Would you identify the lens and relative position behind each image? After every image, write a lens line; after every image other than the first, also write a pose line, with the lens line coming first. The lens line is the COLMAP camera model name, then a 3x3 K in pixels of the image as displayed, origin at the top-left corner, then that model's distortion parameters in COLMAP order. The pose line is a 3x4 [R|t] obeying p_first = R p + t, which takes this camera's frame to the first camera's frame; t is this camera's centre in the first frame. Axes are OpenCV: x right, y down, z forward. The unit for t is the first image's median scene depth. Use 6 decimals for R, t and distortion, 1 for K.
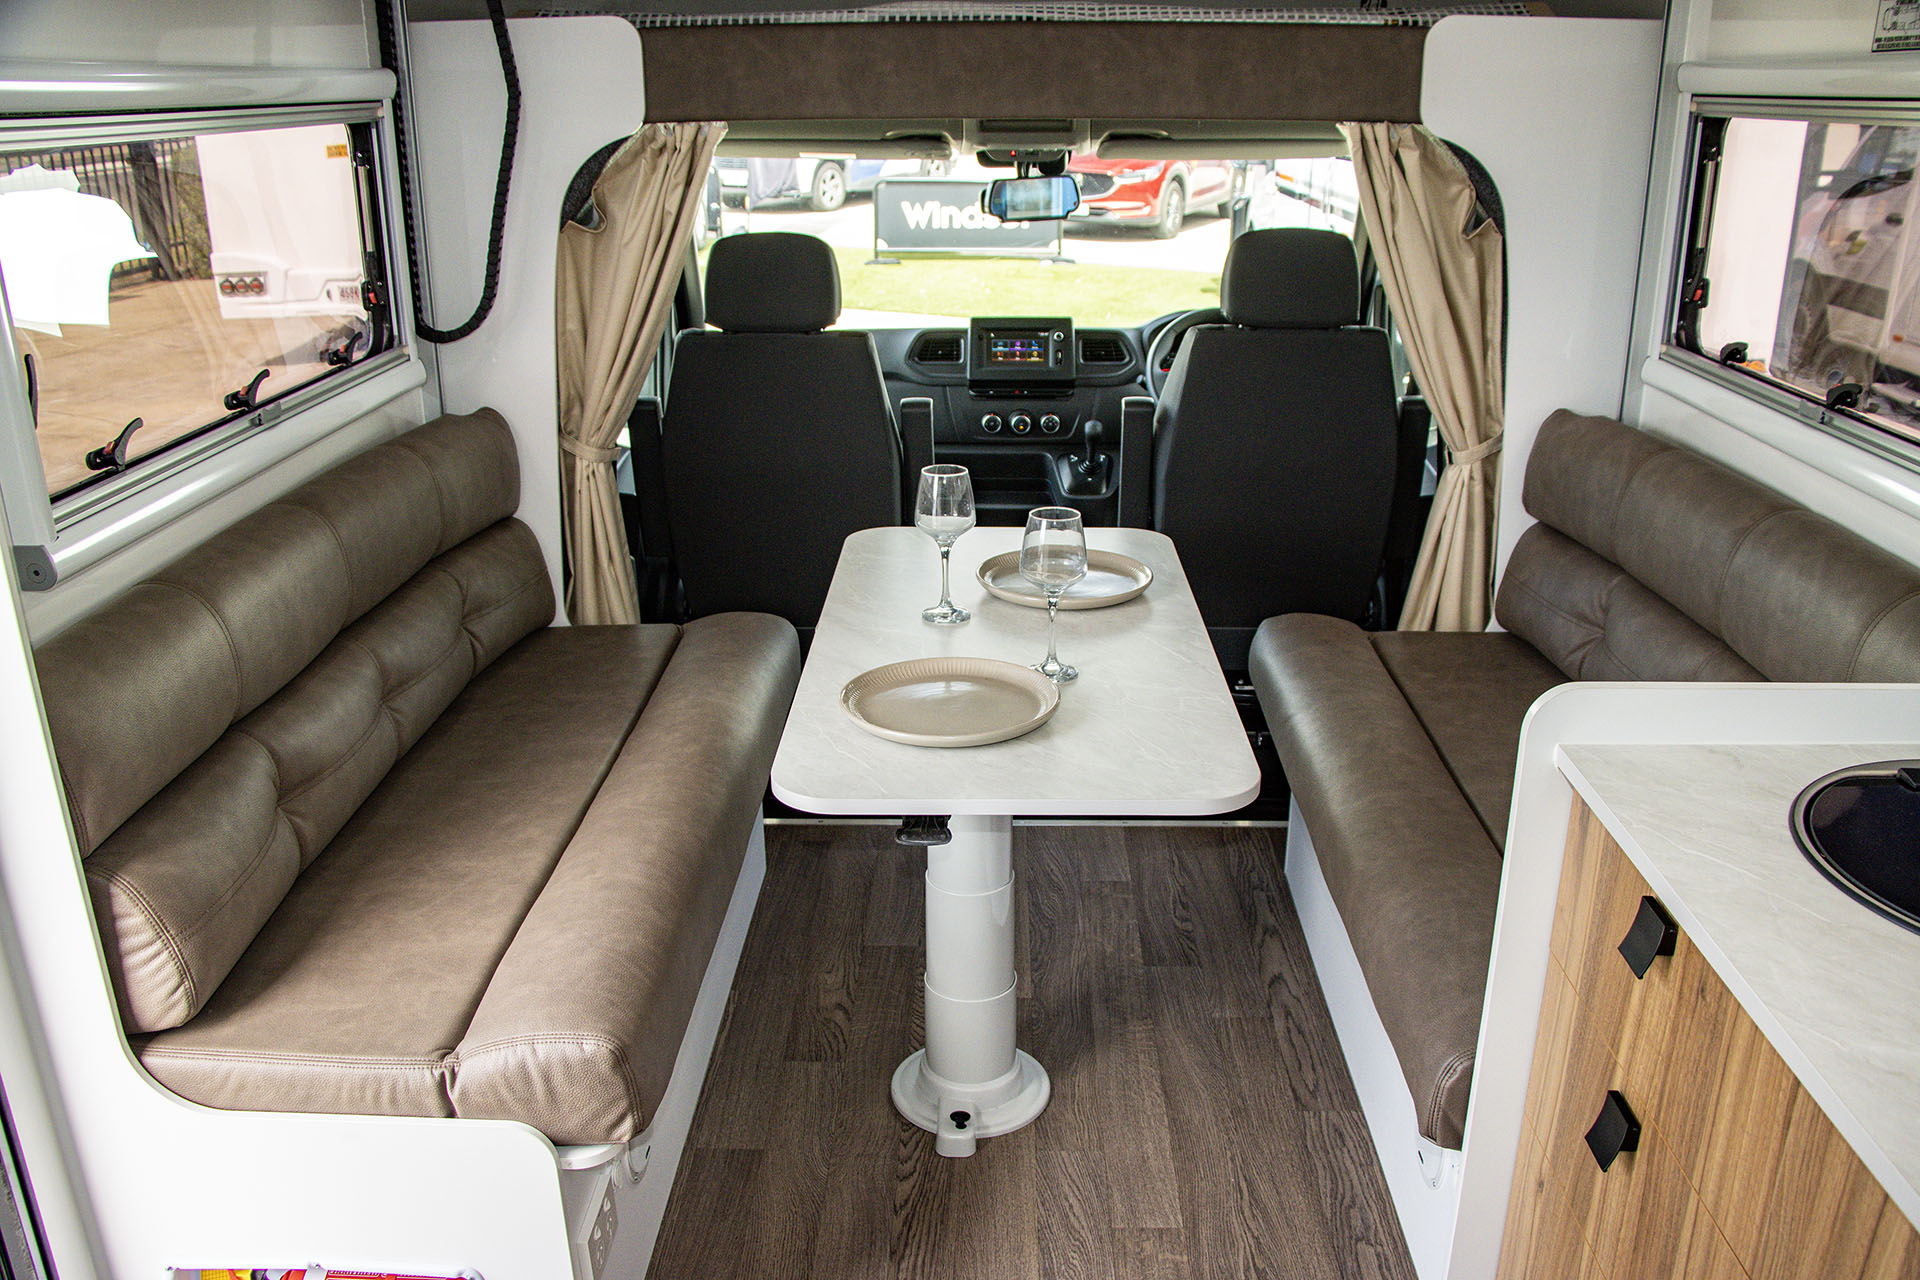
lens RADIAL K [[1591.5, 0, 973.4], [0, 1591.5, 663.9], [0, 0, 1]] dist [-0.182904, 0.148656]
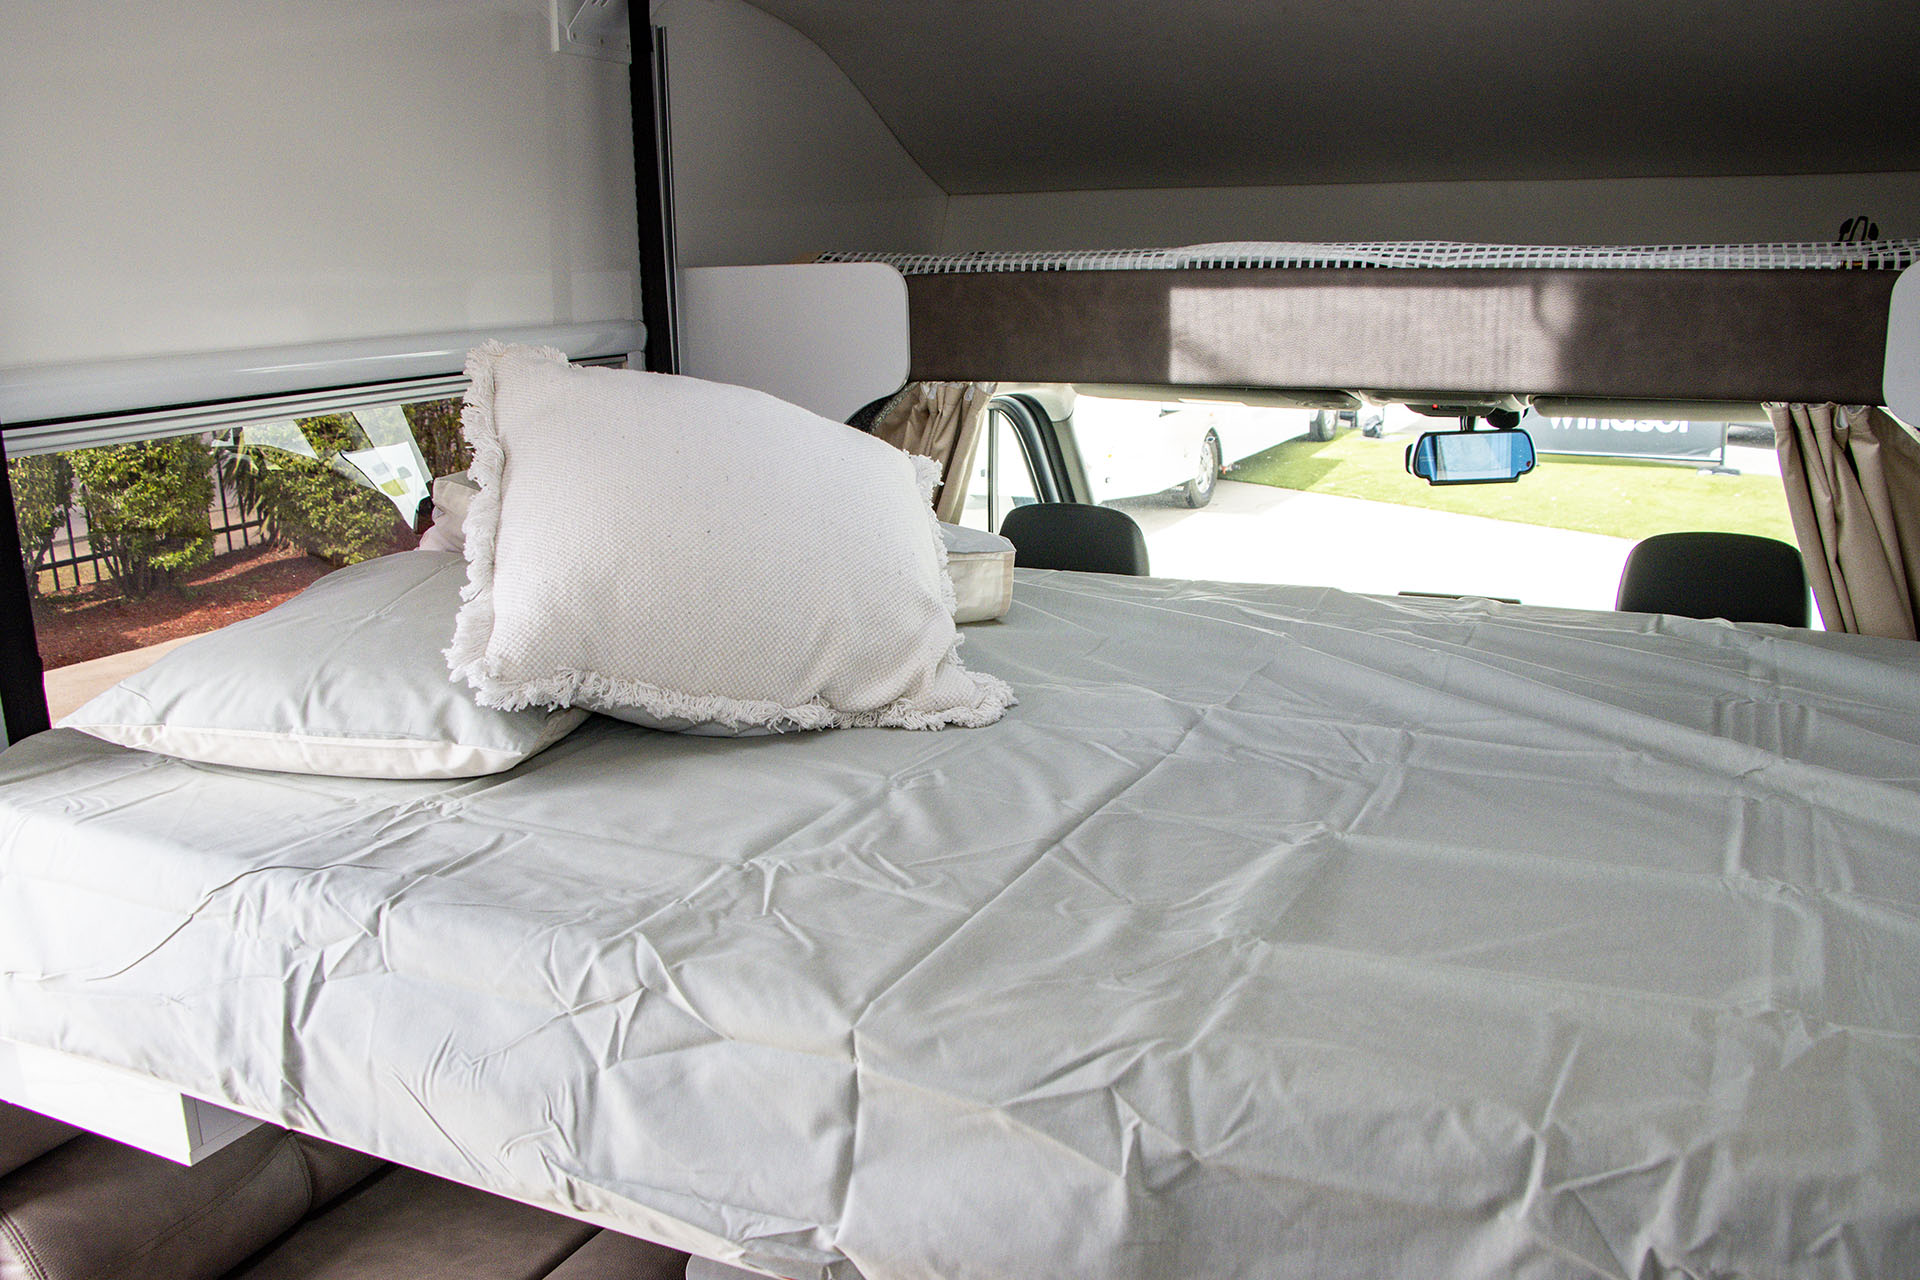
lens RADIAL K [[1630.4, 0, 970.1], [0, 1630.4, 667.7], [0, 0, 1]] dist [-0.185451, 0.158238]
pose [[0.911131, 0.084949, -0.403266, 0.226571], [-0.127282, 0.988691, -0.079308, -0.132423], [0.391968, 0.123589, 0.911640, 0.215270]]
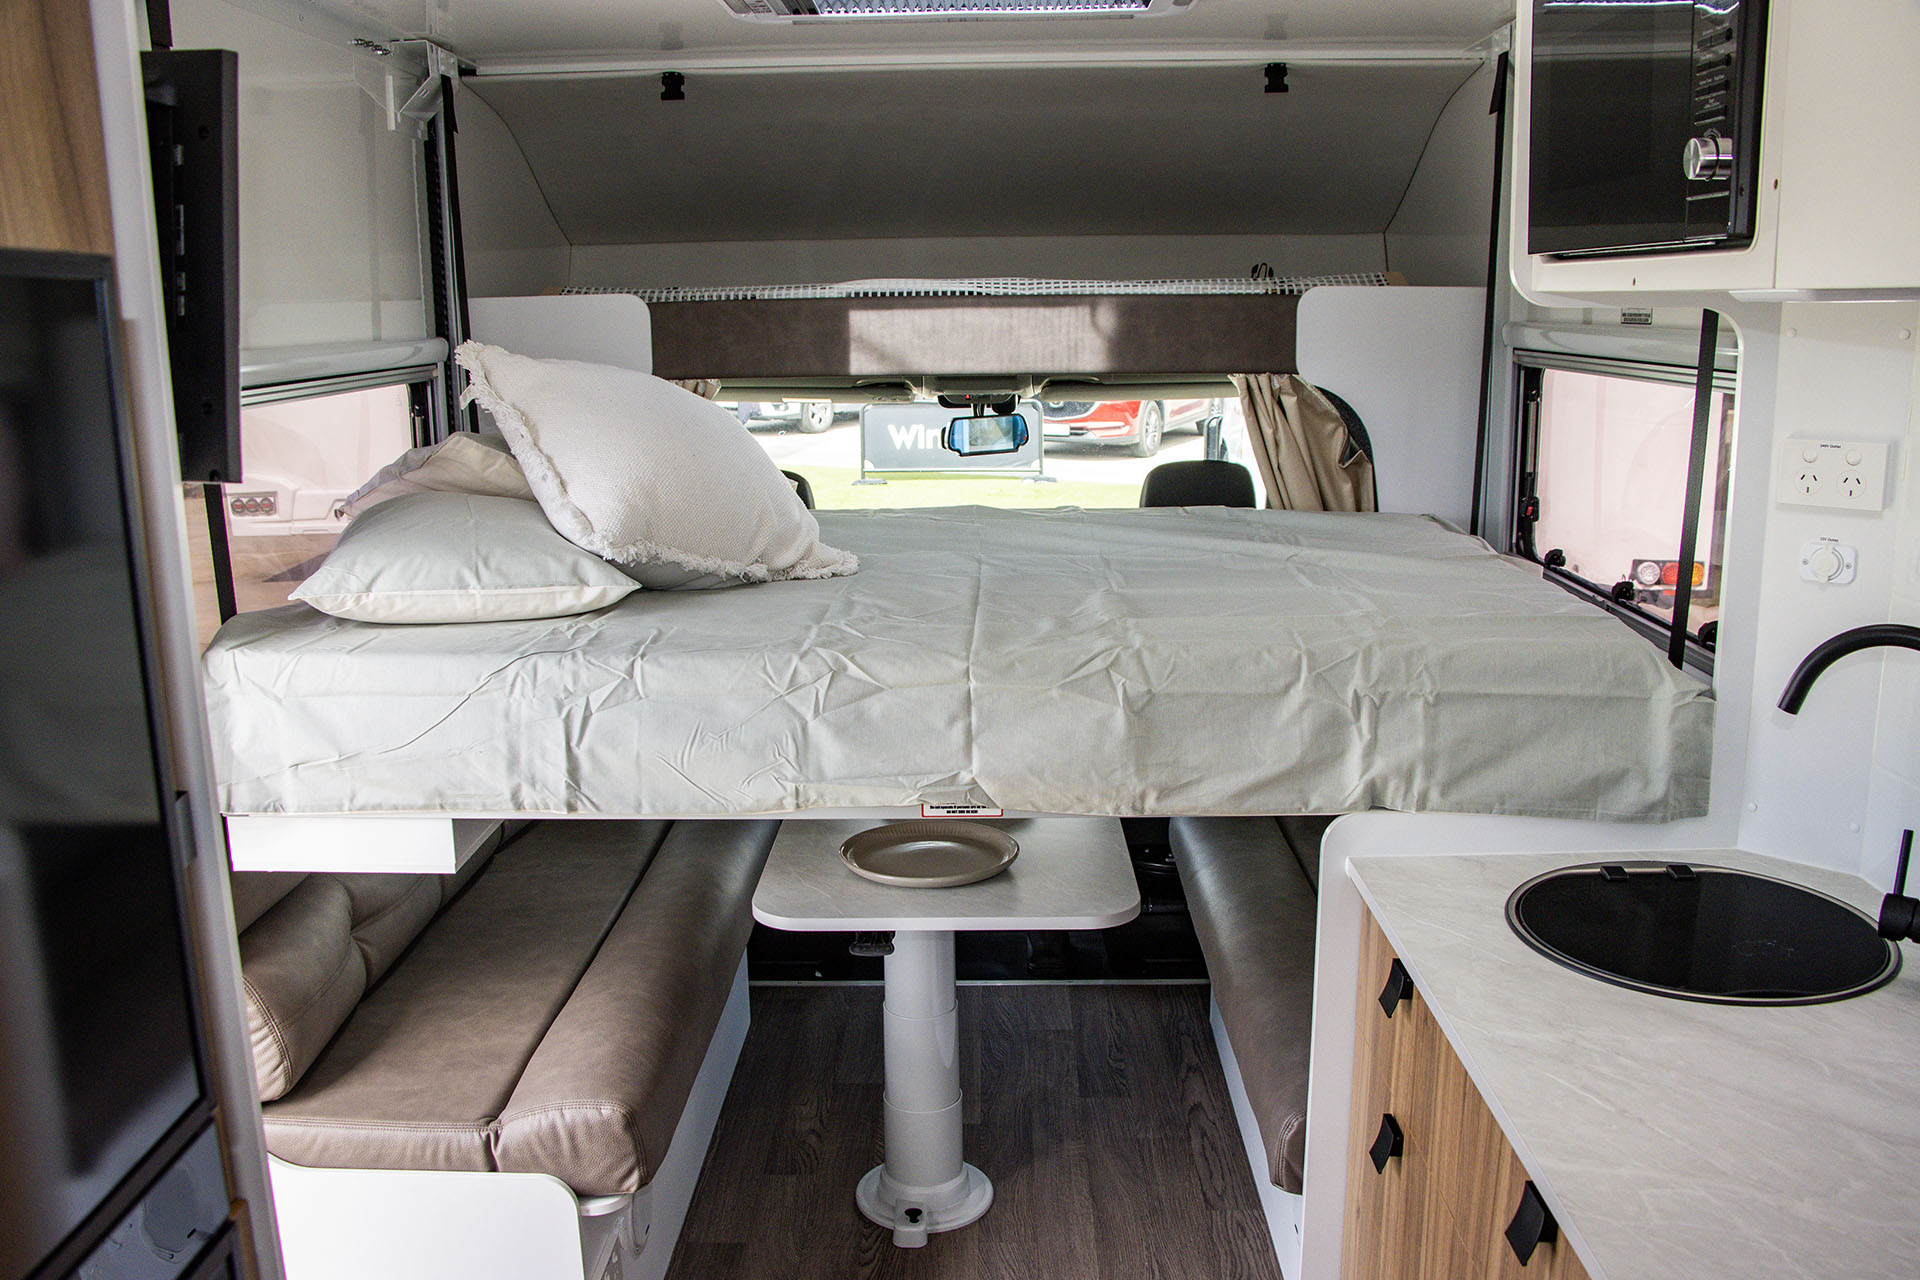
lens RADIAL K [[1630.4, 0, 970.1], [0, 1630.4, 667.7], [0, 0, 1]] dist [-0.185451, 0.158238]
pose [[0.999966, -0.008150, 0.001453, 0.035134], [0.008271, 0.991042, -0.133295, 0.045228], [-0.000354, 0.133302, 0.991075, -0.232751]]
